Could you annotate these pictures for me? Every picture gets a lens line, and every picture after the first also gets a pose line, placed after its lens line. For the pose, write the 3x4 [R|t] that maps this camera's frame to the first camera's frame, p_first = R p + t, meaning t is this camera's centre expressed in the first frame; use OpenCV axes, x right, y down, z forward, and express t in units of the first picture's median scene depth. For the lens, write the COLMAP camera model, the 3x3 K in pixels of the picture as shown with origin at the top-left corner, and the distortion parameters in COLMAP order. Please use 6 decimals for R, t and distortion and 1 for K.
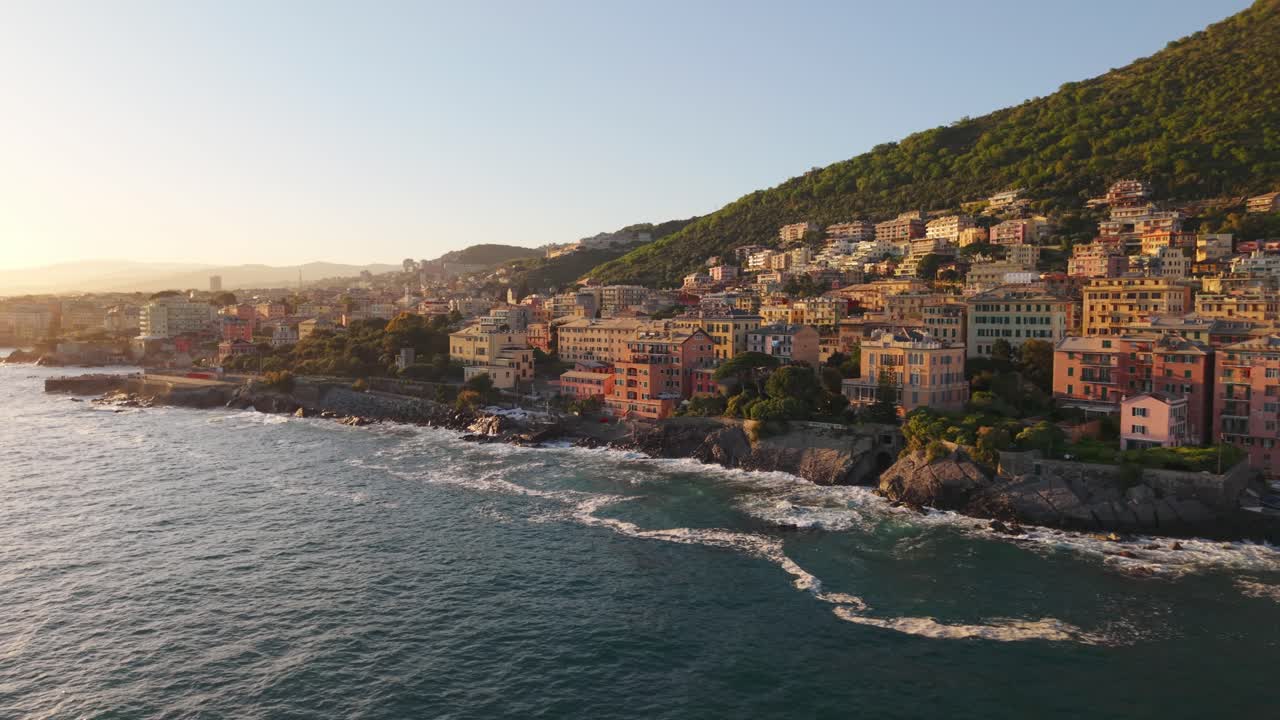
lens RADIAL K [[902.8, 0, 604.7], [0, 902.8, 328.5], [0, 0, 1]] dist [0.089600, -0.102821]
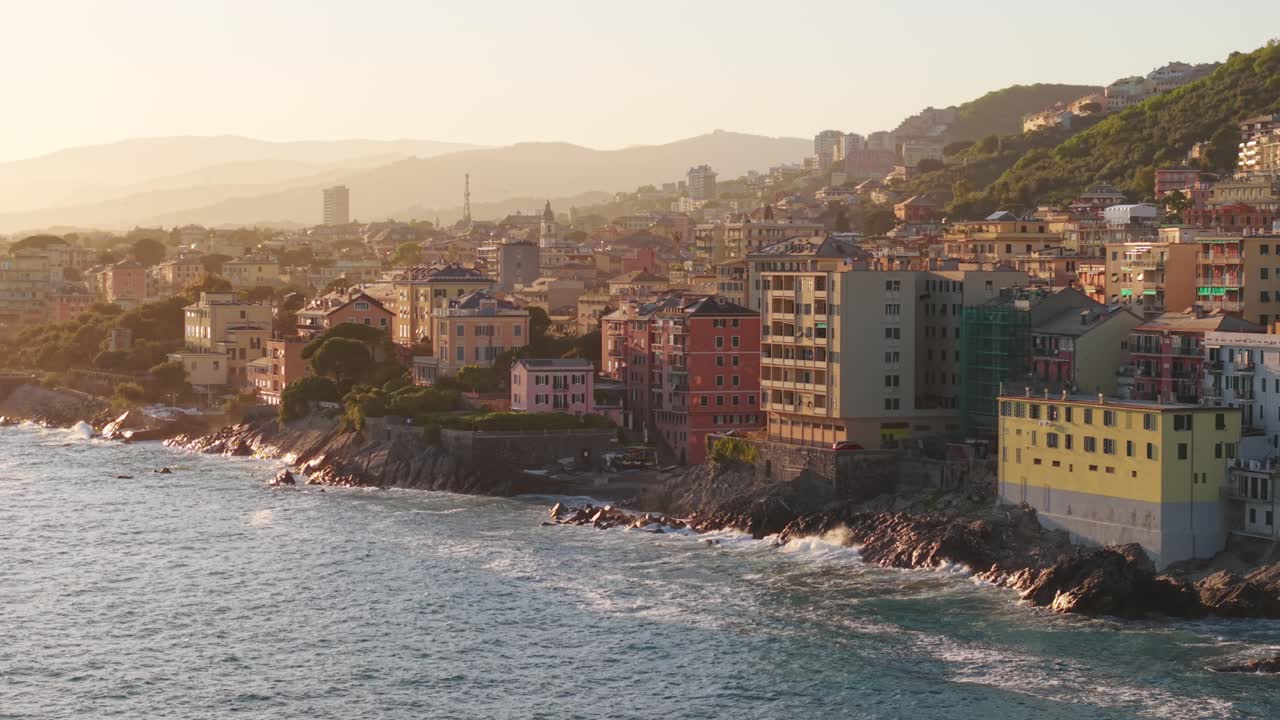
lens RADIAL K [[3320.1, 0, 640.0], [0, 3320.1, 360.0], [0, 0, 1]] dist [-0.037097, -0.163552]
pose [[0.921021, 0.008621, -0.389417, 0.593814], [-0.006570, 0.999957, 0.006598, 0.014410], [0.389457, -0.003519, 0.921038, -0.606592]]
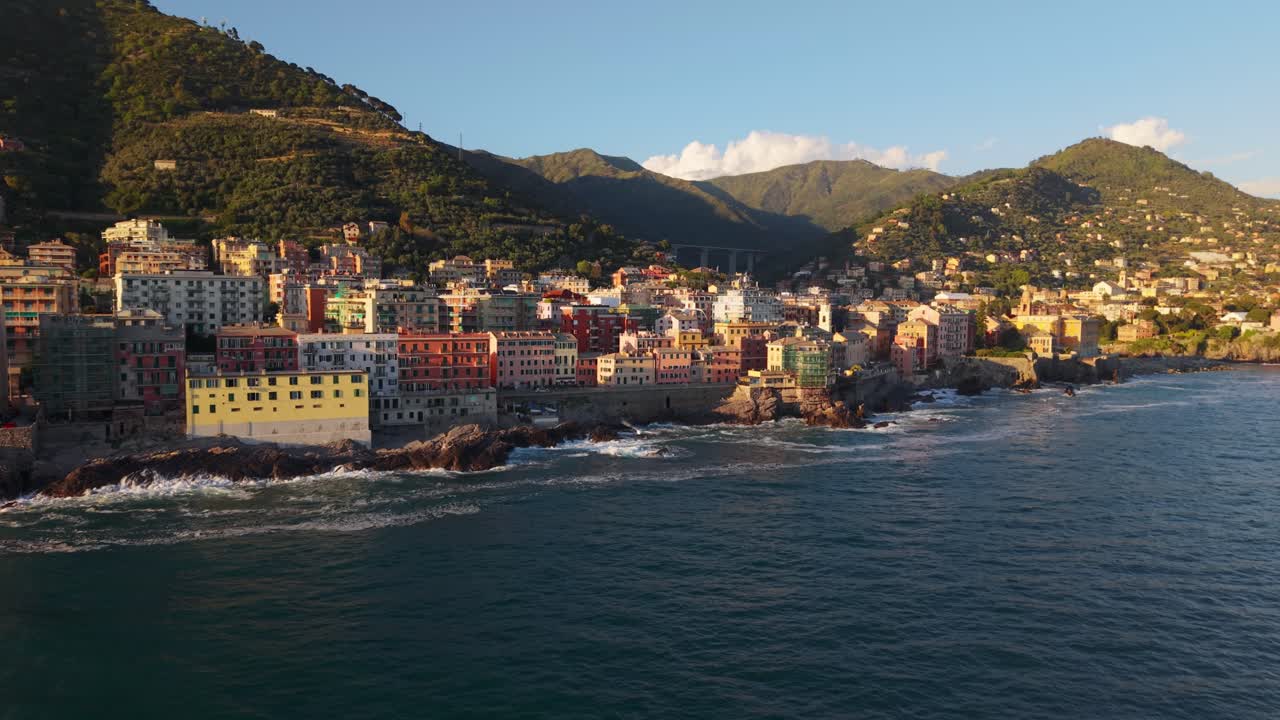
lens RADIAL K [[933.0, 0, 640.0], [0, 933.0, 360.0], [0, 0, 1]] dist [0.104404, -0.120311]
pose [[0.303629, -0.064362, 0.950614, 0.062989], [0.017886, 0.997925, 0.061852, -0.000140], [-0.952622, -0.001777, 0.304151, -0.157844]]
